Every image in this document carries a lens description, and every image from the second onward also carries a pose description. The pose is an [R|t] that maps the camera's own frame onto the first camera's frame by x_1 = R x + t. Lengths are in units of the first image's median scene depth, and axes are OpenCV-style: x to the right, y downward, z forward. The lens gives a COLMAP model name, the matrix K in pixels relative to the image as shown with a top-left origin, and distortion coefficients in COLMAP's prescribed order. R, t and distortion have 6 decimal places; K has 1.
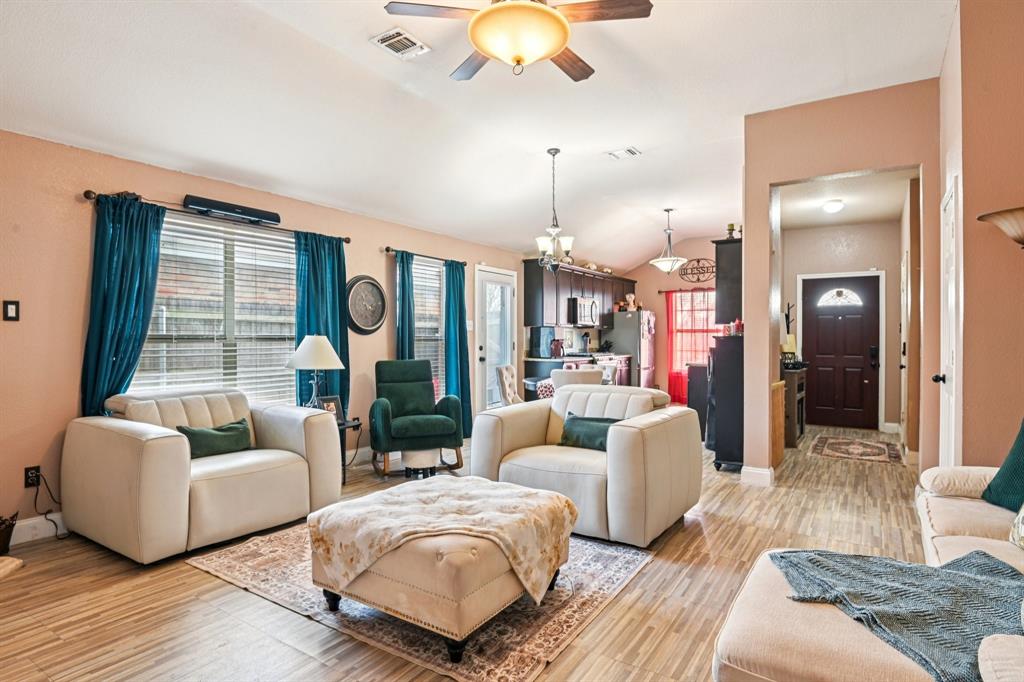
lens RADIAL K [[541.1, 0, 512.0], [0, 541.1, 341.0], [0, 0, 1]] dist [-0.012324, -0.010056]
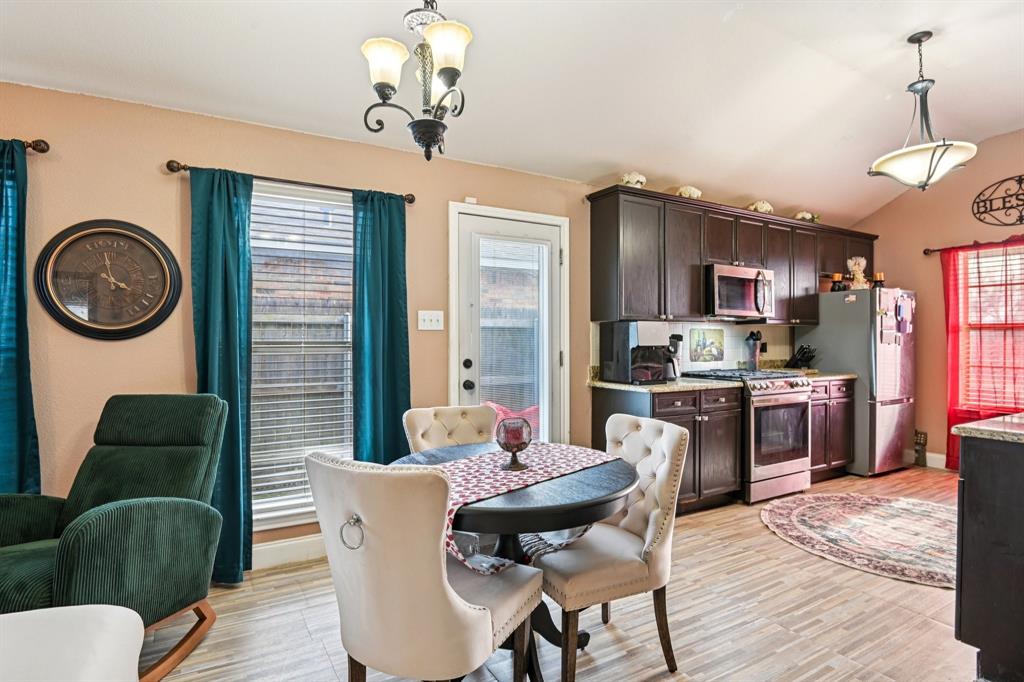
lens RADIAL K [[541.1, 0, 512.0], [0, 541.1, 341.0], [0, 0, 1]] dist [-0.012324, -0.010056]
pose [[0.900172, -0.002771, -0.435526, 0.147781], [0.001352, 0.999993, -0.003567, -0.004862], [0.435533, 0.002622, 0.900169, 0.394236]]
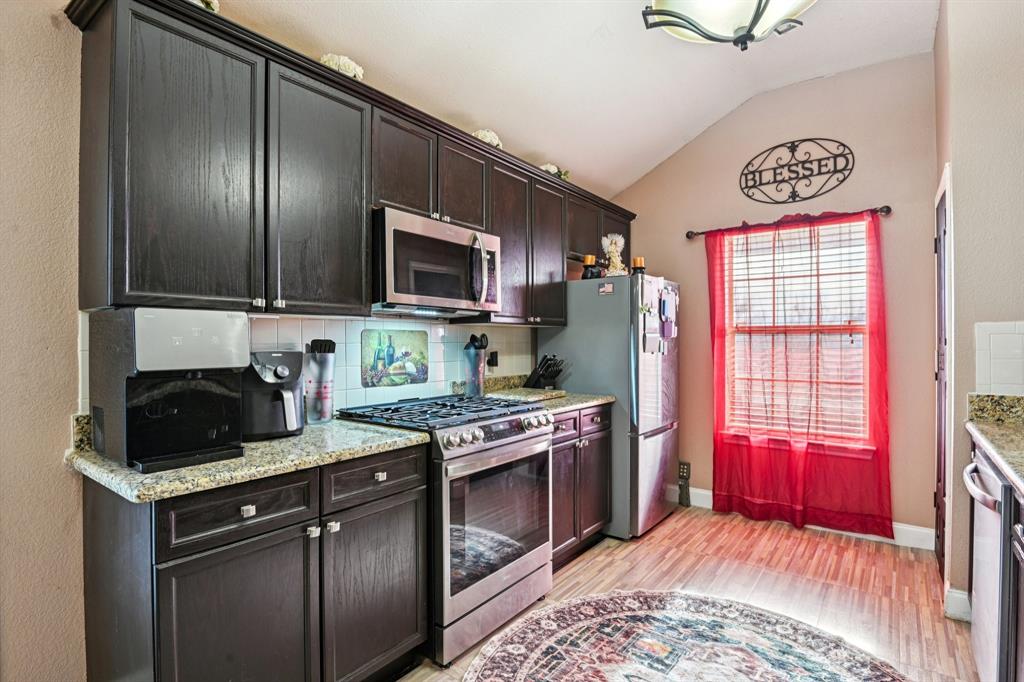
lens RADIAL K [[510.5, 0, 512.0], [0, 510.5, 341.0], [0, 0, 1]] dist [-0.001311, -0.000190]
pose [[0.998122, -0.005066, -0.061048, 0.172506], [0.004710, 0.999971, -0.005982, -0.009729], [0.061076, 0.005683, 0.998117, 0.646833]]
